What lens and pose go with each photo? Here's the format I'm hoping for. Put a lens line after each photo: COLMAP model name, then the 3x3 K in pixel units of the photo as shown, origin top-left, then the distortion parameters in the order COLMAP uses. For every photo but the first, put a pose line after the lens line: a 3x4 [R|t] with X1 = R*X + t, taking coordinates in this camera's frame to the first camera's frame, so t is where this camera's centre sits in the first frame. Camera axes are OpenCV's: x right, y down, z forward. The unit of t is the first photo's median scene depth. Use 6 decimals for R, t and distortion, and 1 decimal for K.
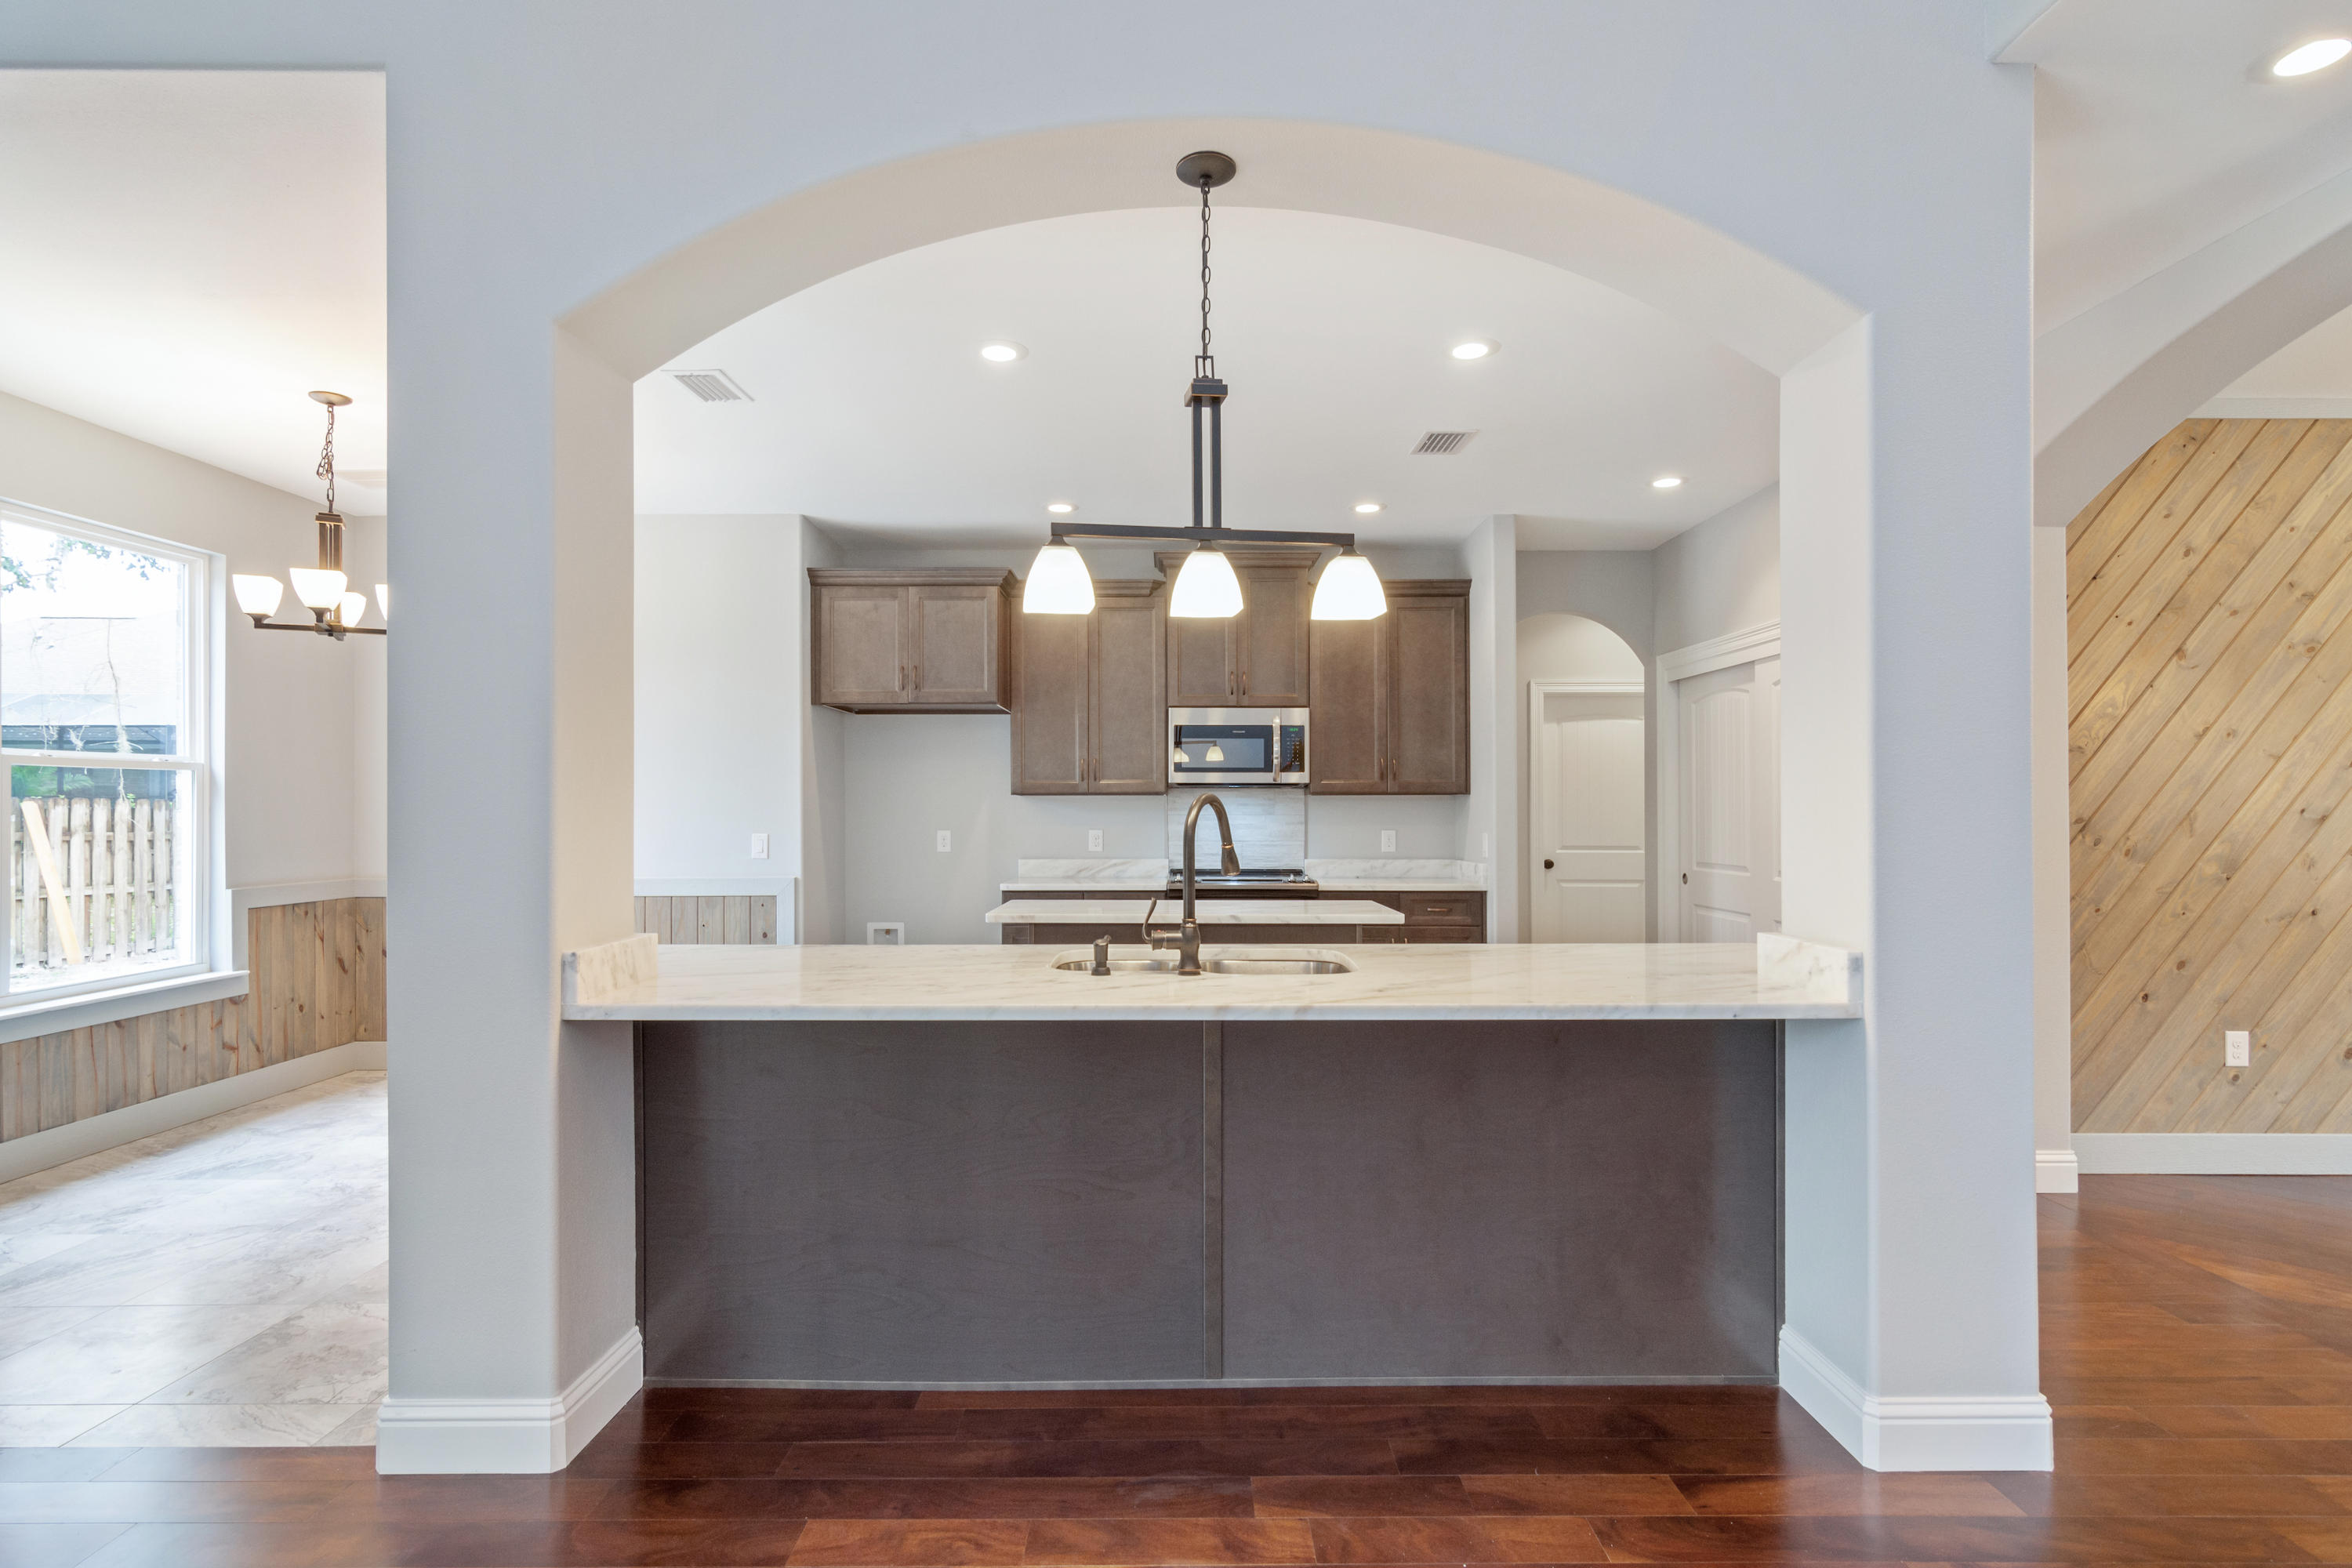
lens RADIAL K [[1144.6, 0, 1185.8], [0, 1144.6, 791.1], [0, 0, 1]] dist [-0.001318, 0.003412]
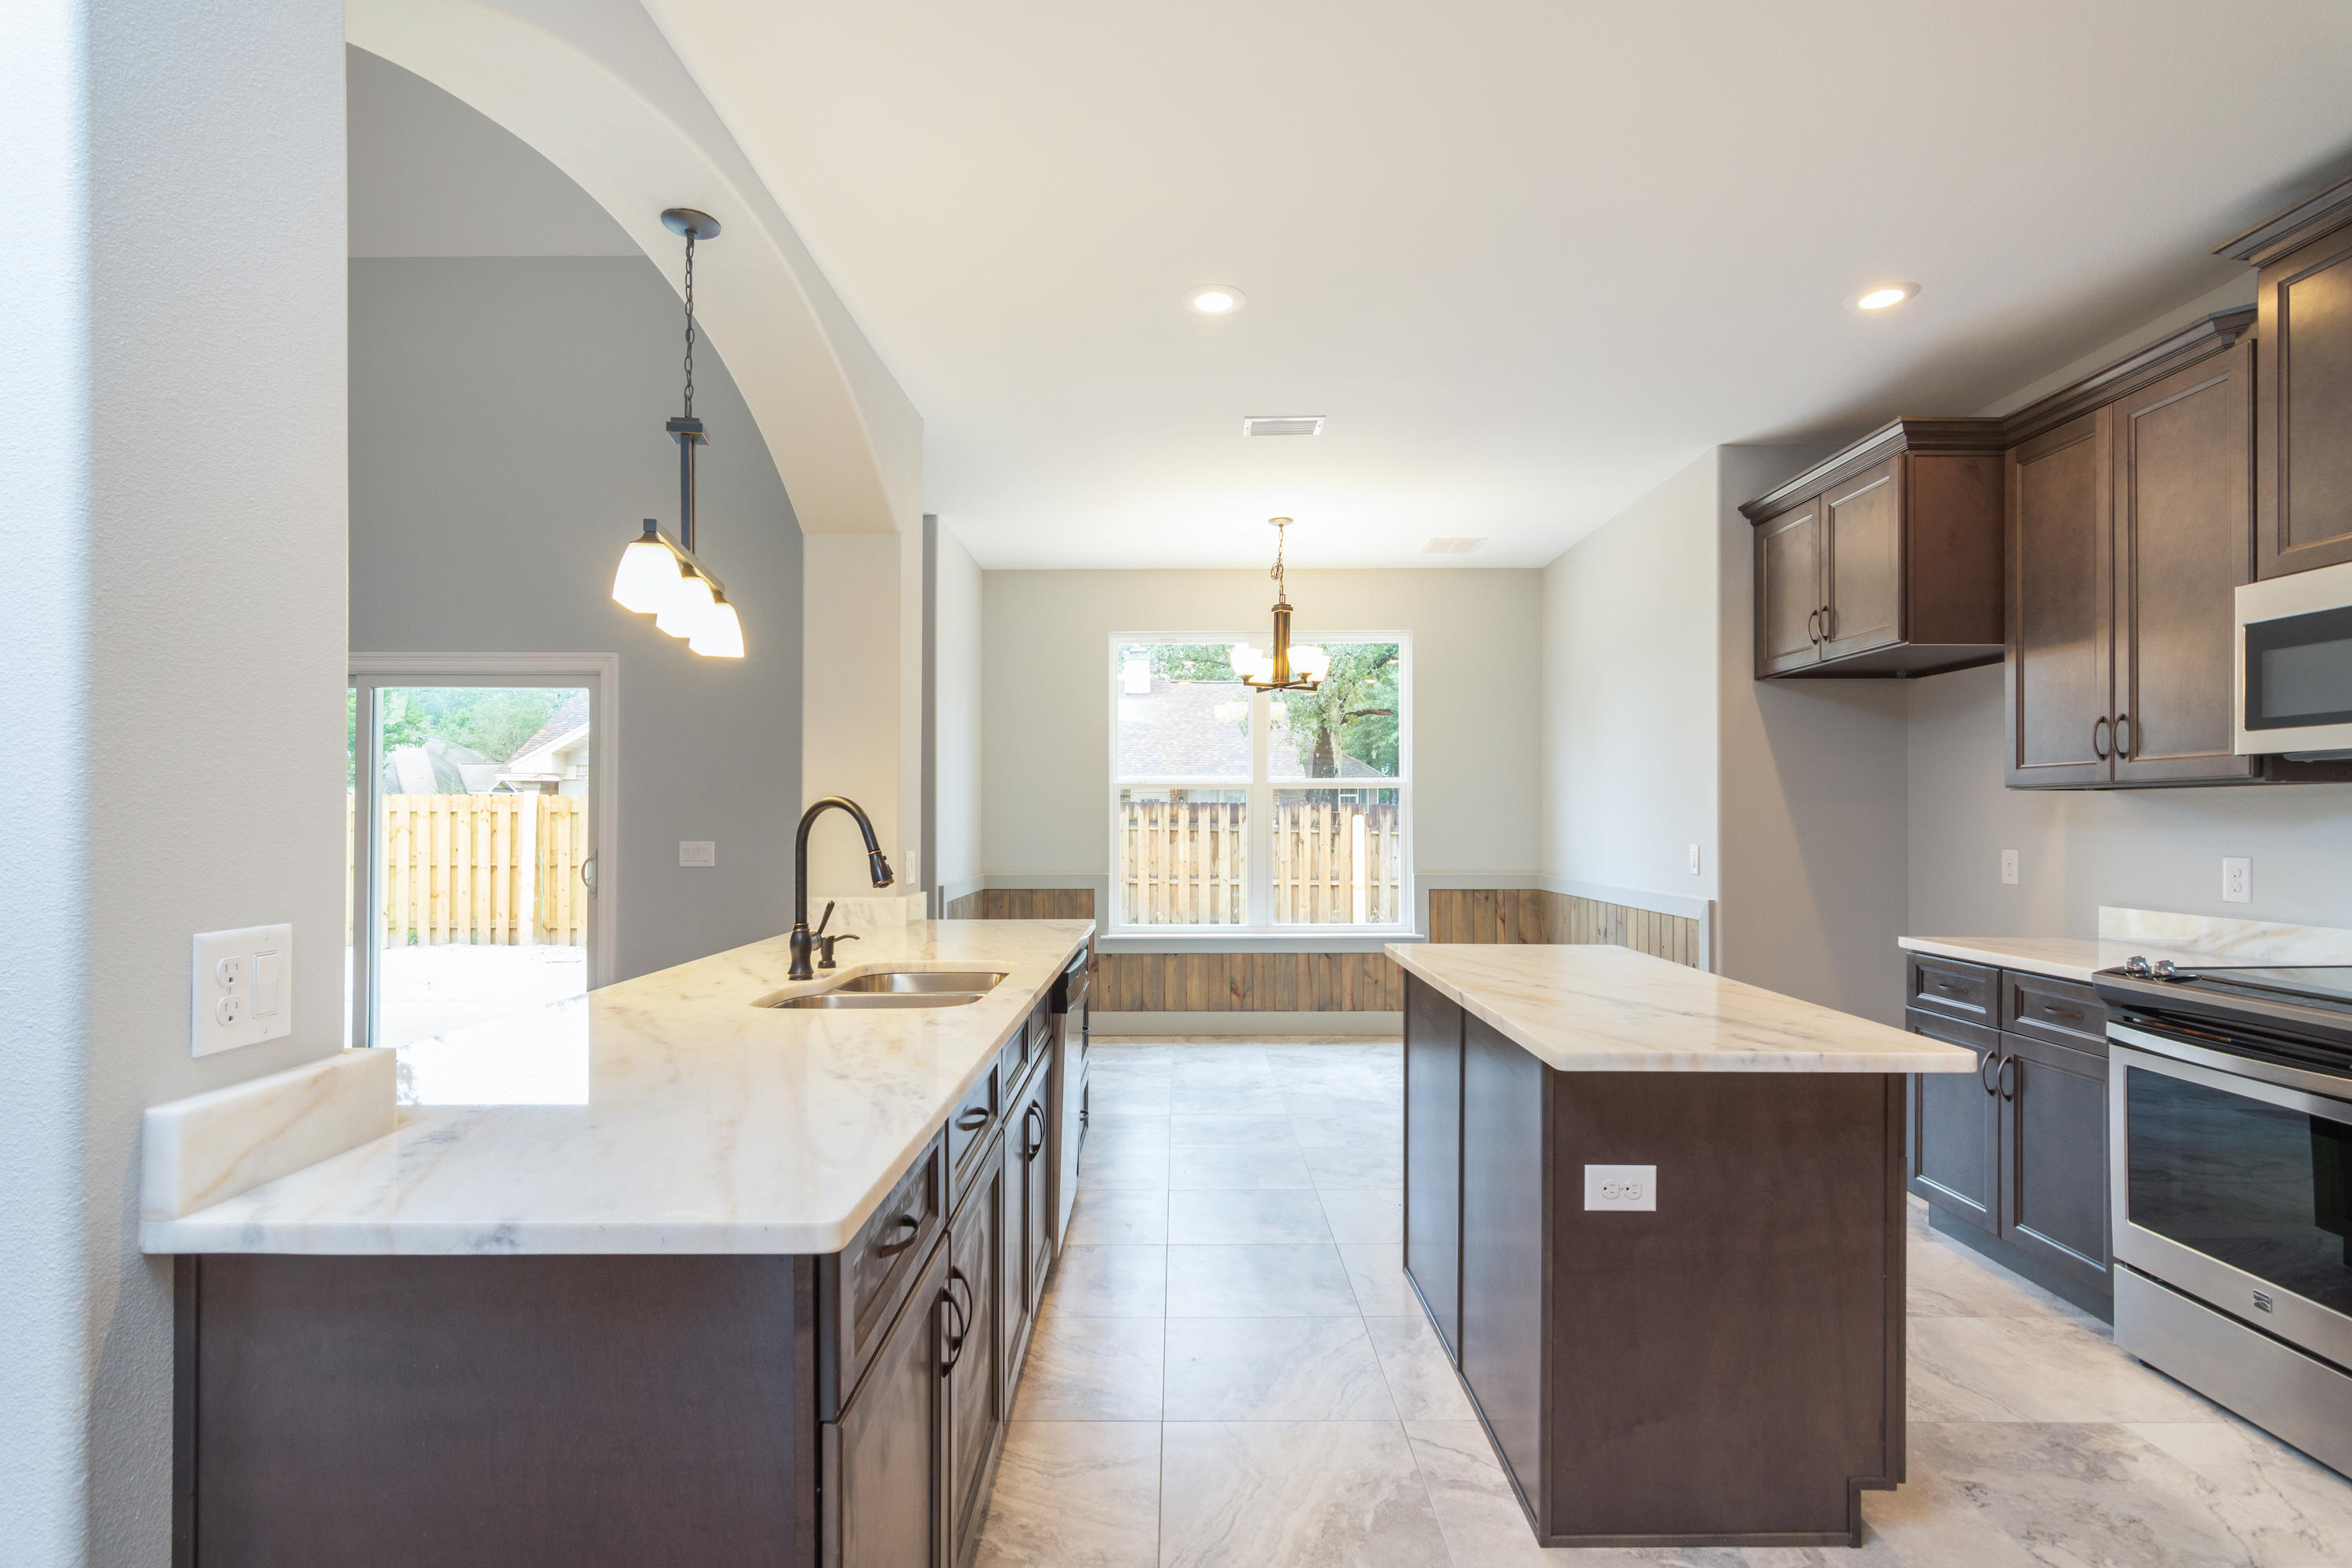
lens RADIAL K [[1144.6, 0, 1183.4], [0, 1144.6, 805.4], [0, 0, 1]] dist [-0.001318, 0.003412]
pose [[0.000331, -0.009555, -0.999954, 0.569535], [0.014263, 0.999853, -0.009550, 0.013616], [0.999898, -0.014260, 0.000467, 0.771048]]
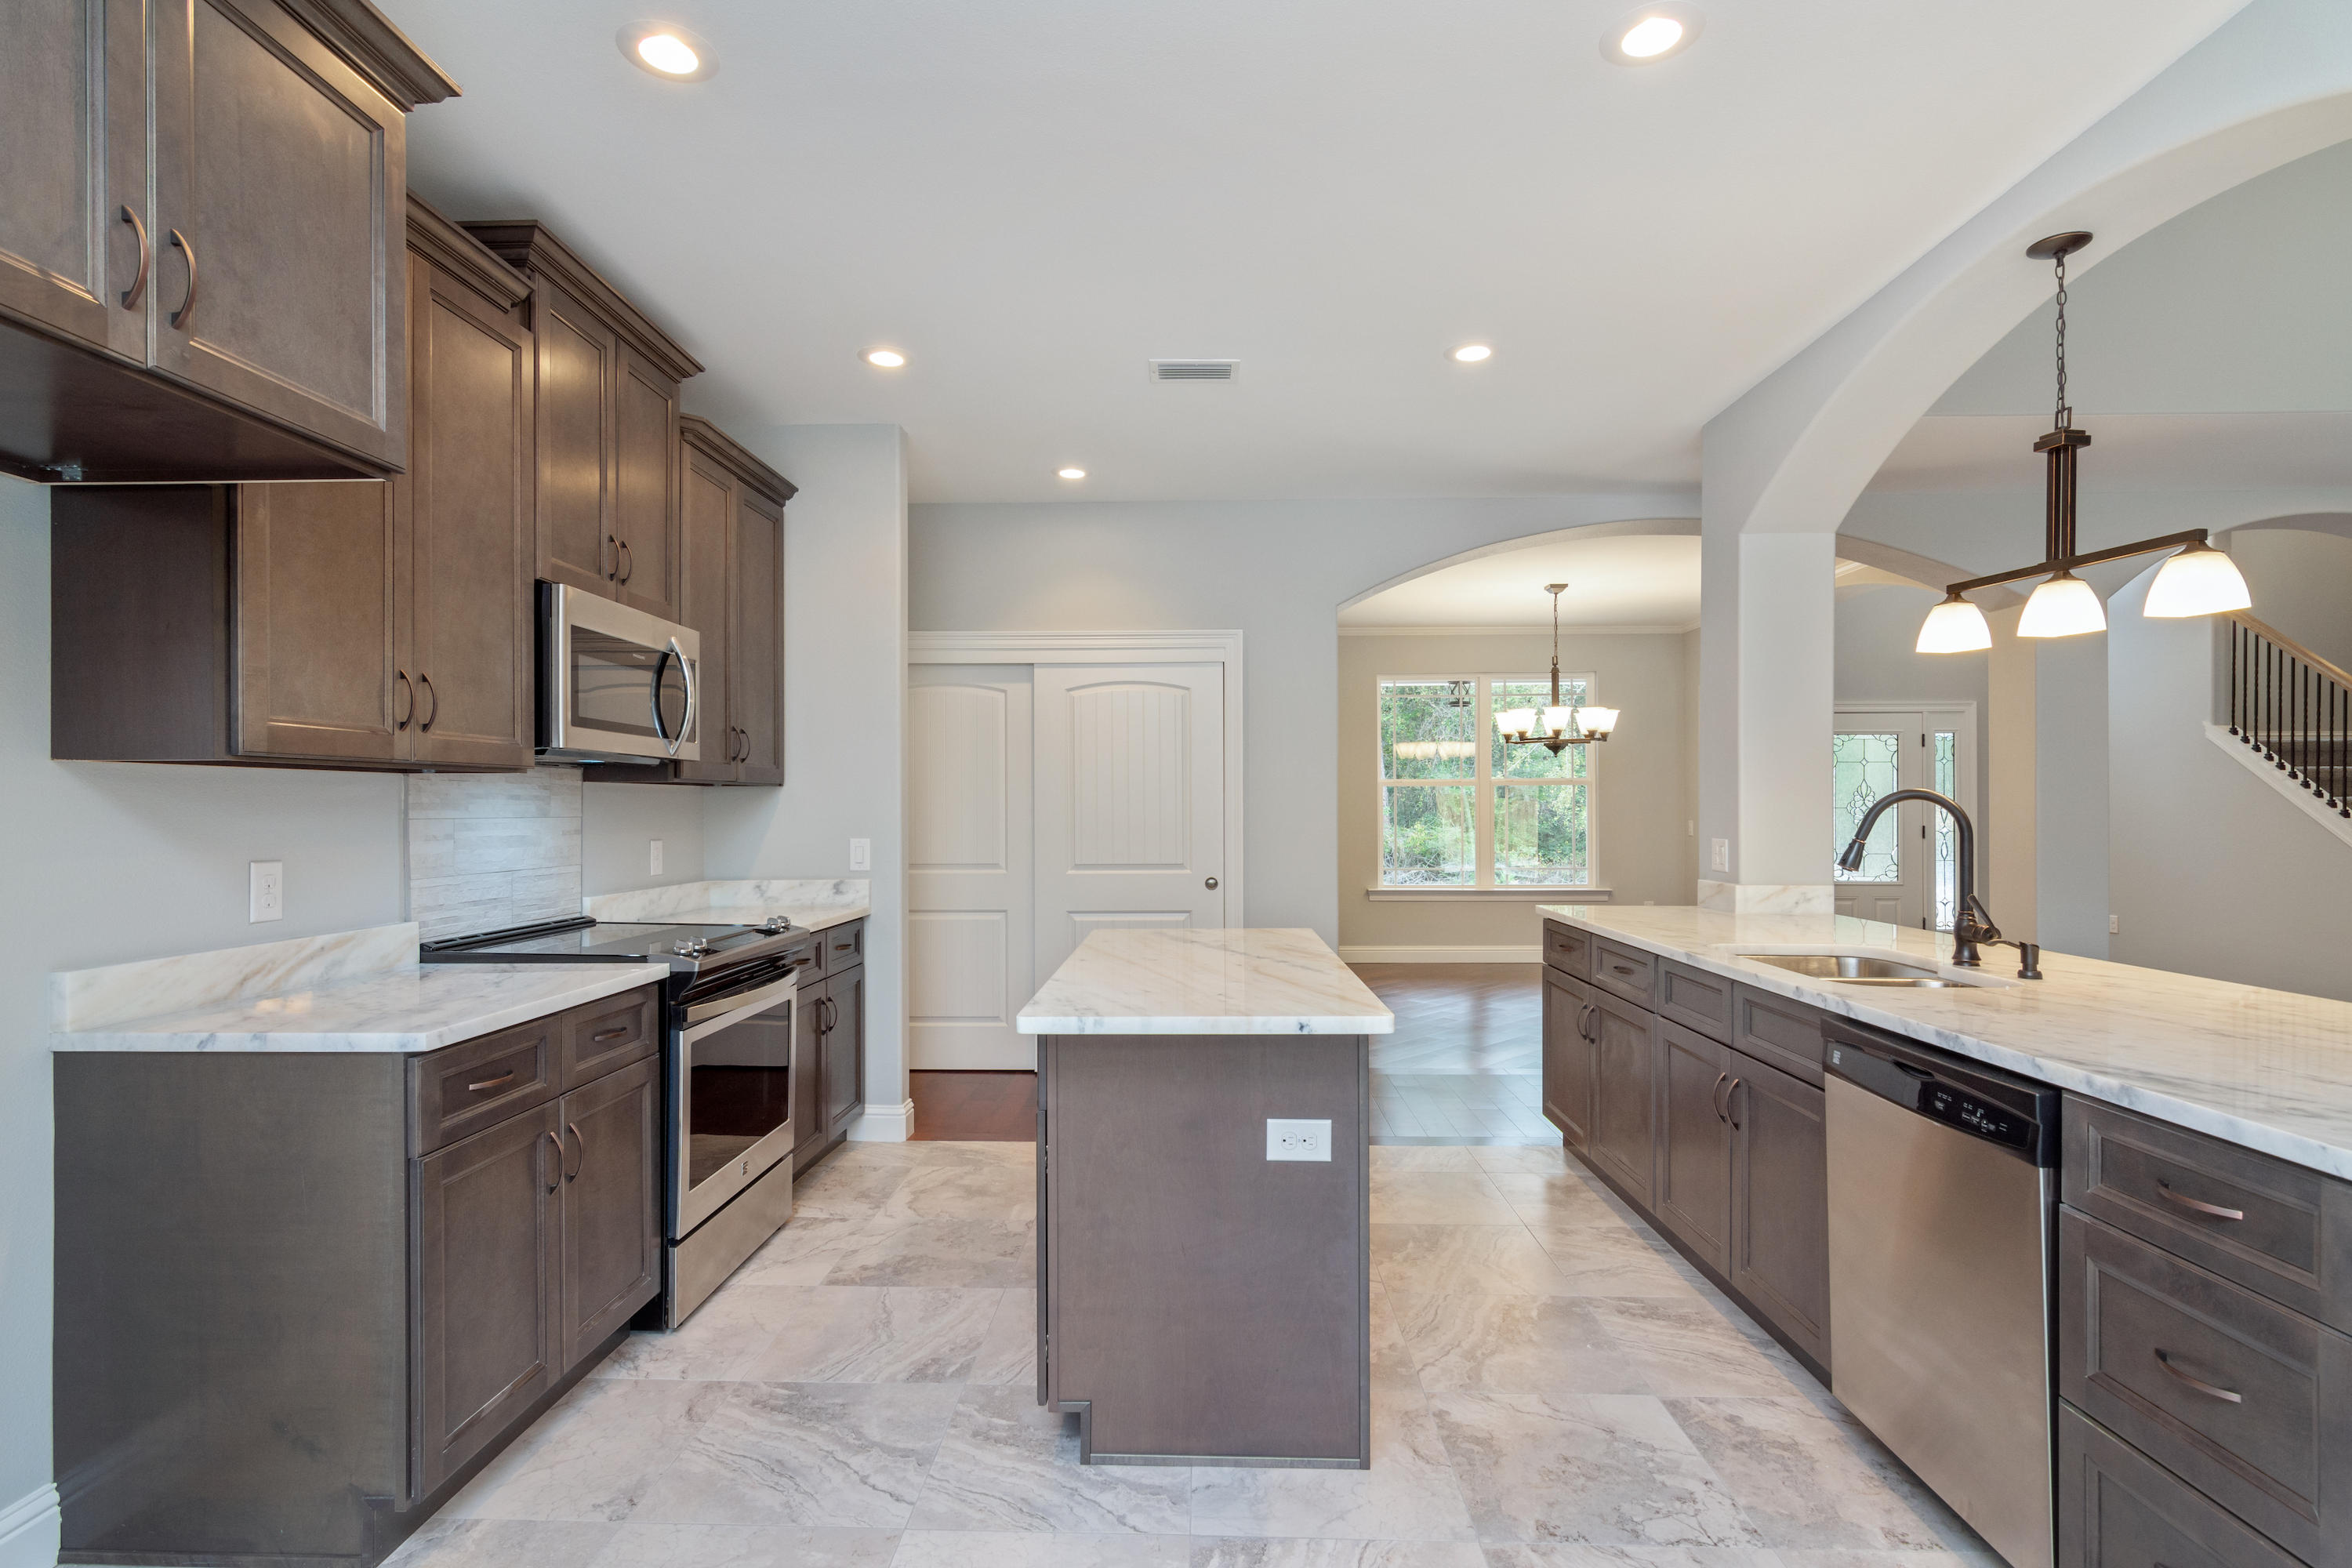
lens RADIAL K [[1144.6, 0, 1175.4], [0, 1144.6, 806.0], [0, 0, 1]] dist [-0.001318, 0.003412]
pose [[0.030702, 0.000814, 0.999528, -0.612092], [-0.014957, 0.999888, -0.000355, 0.015919], [-0.999417, -0.014939, 0.030710, 0.971404]]
